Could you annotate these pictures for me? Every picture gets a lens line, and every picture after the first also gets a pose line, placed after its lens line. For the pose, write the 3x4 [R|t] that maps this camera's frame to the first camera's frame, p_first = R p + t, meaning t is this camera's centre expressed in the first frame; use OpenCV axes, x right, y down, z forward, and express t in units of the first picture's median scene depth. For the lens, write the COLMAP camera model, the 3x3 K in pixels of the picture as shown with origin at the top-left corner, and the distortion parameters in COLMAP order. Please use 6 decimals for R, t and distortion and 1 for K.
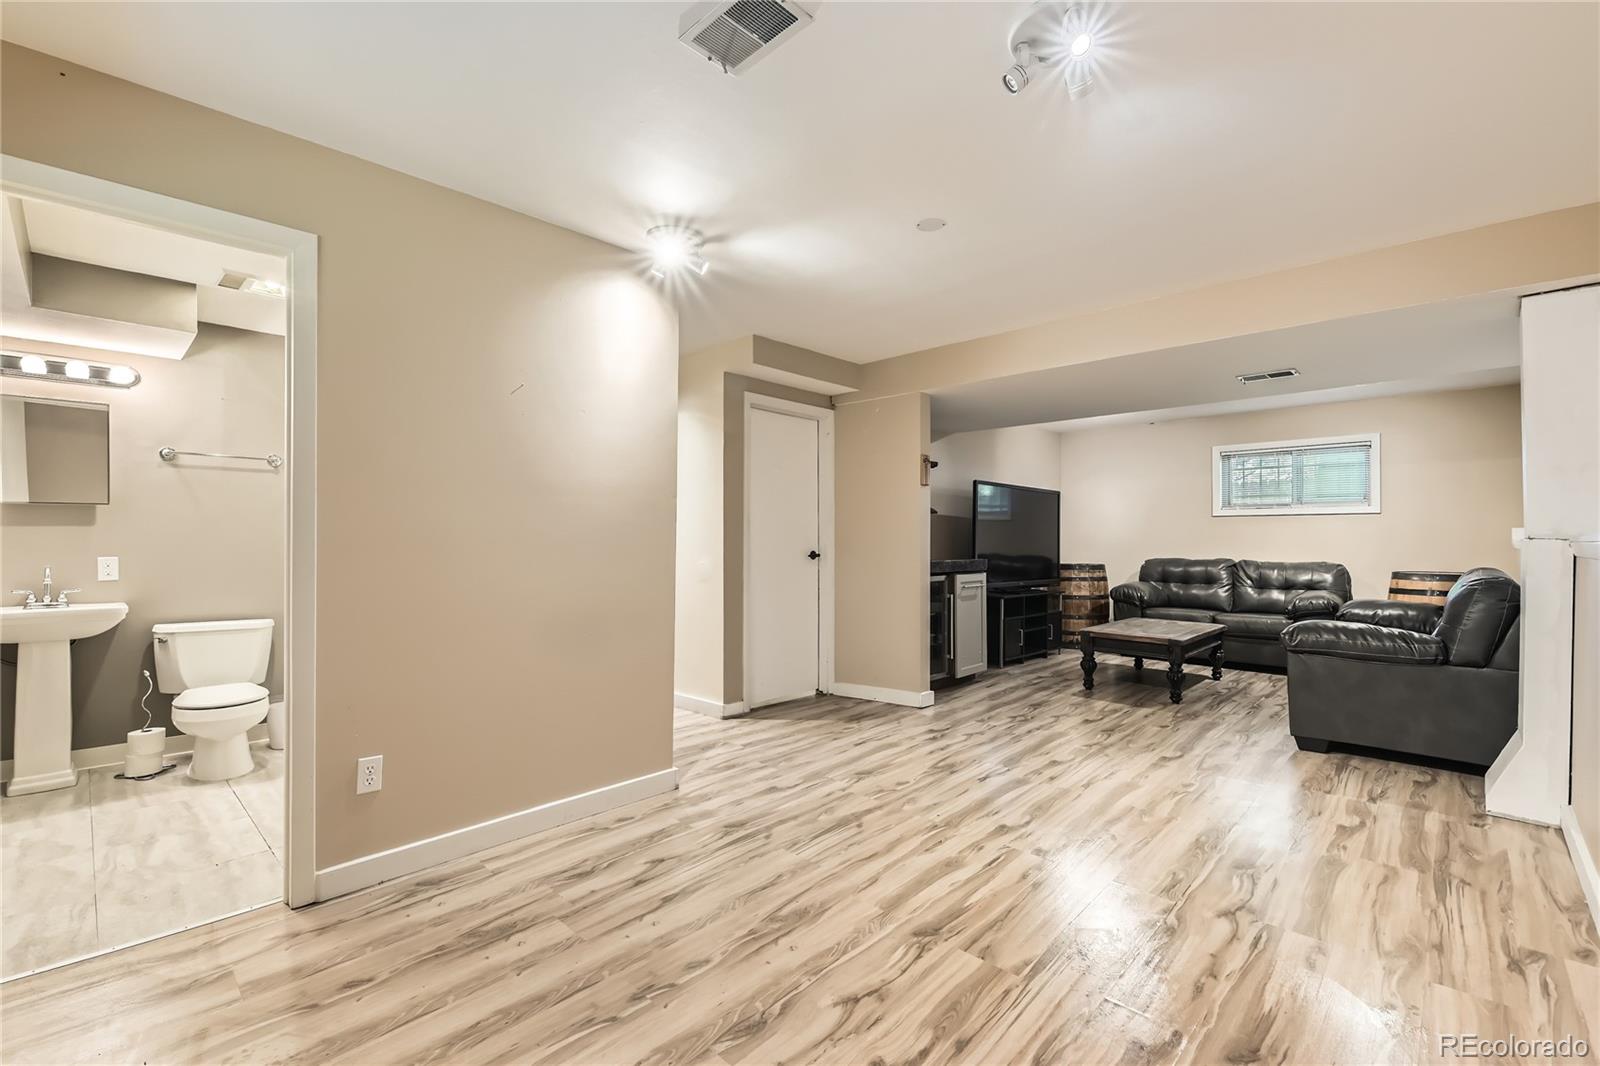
lens RADIAL K [[690.1, 0, 800.5], [0, 690.1, 538.4], [0, 0, 1]] dist [0.000946, -0.002019]
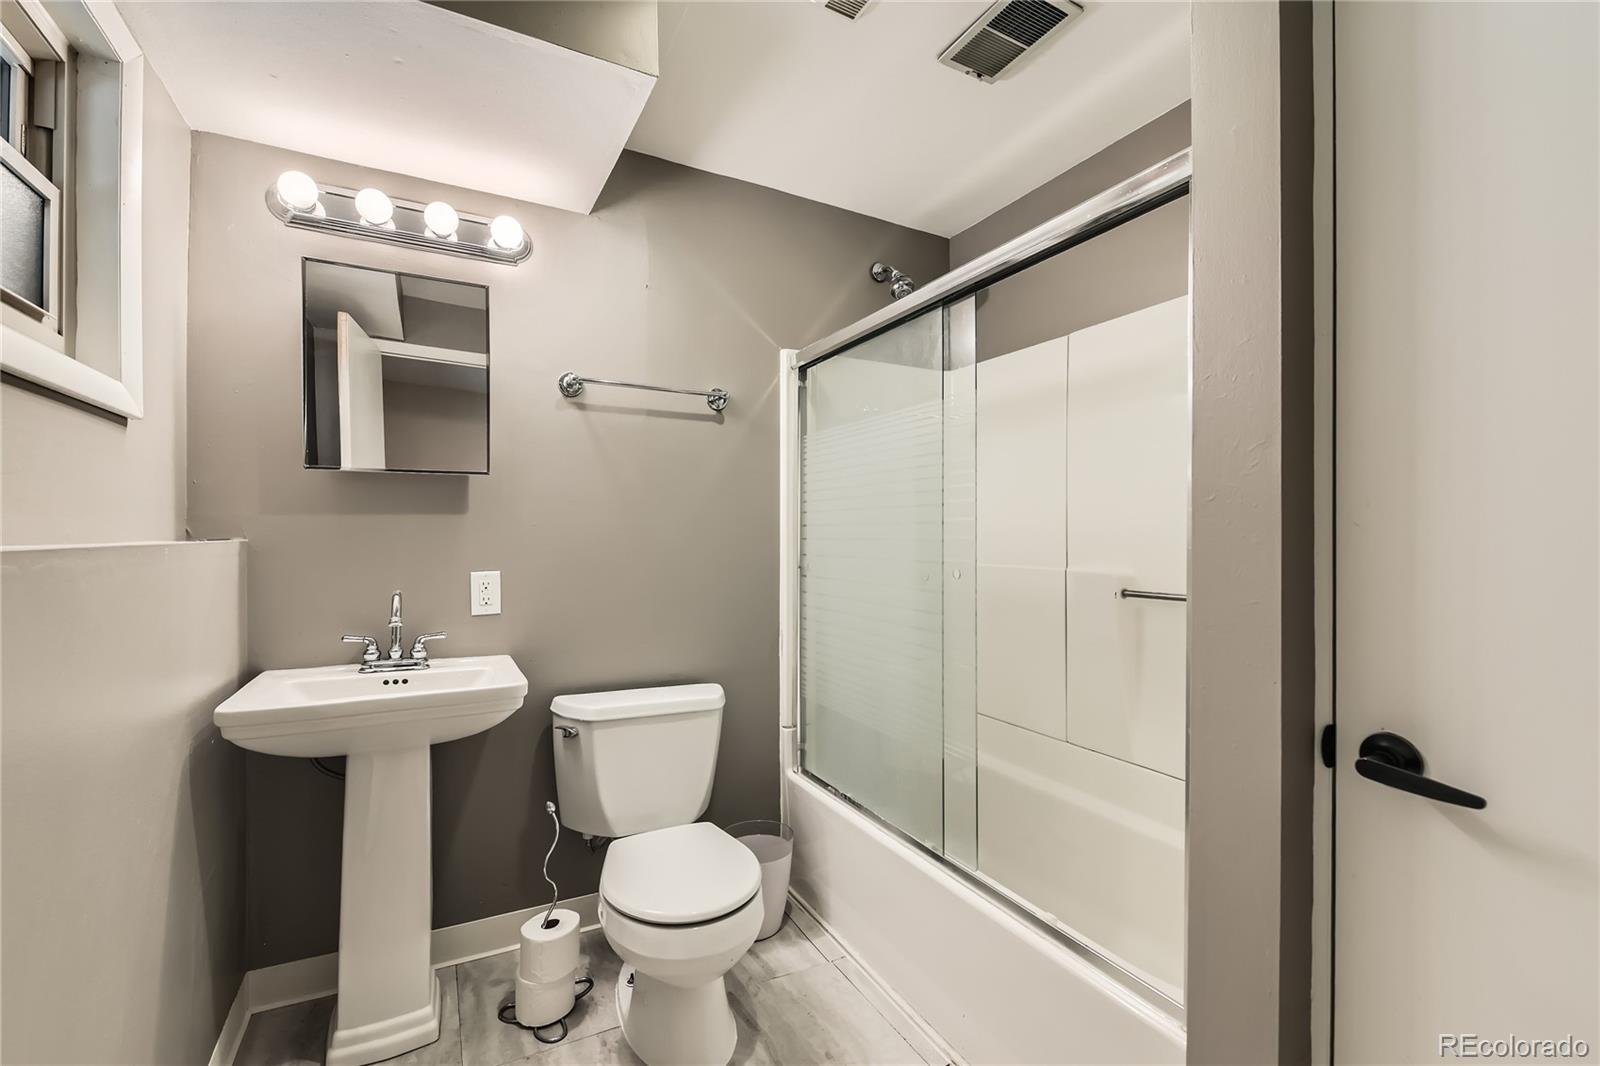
lens RADIAL K [[690.1, 0, 801.3], [0, 690.1, 539.2], [0, 0, 1]] dist [0.000946, -0.002019]
pose [[0.948760, -0.003203, -0.315981, -0.633490], [0.001135, 0.999977, -0.006728, 0.005907], [0.315996, 0.006025, 0.948742, 0.597359]]
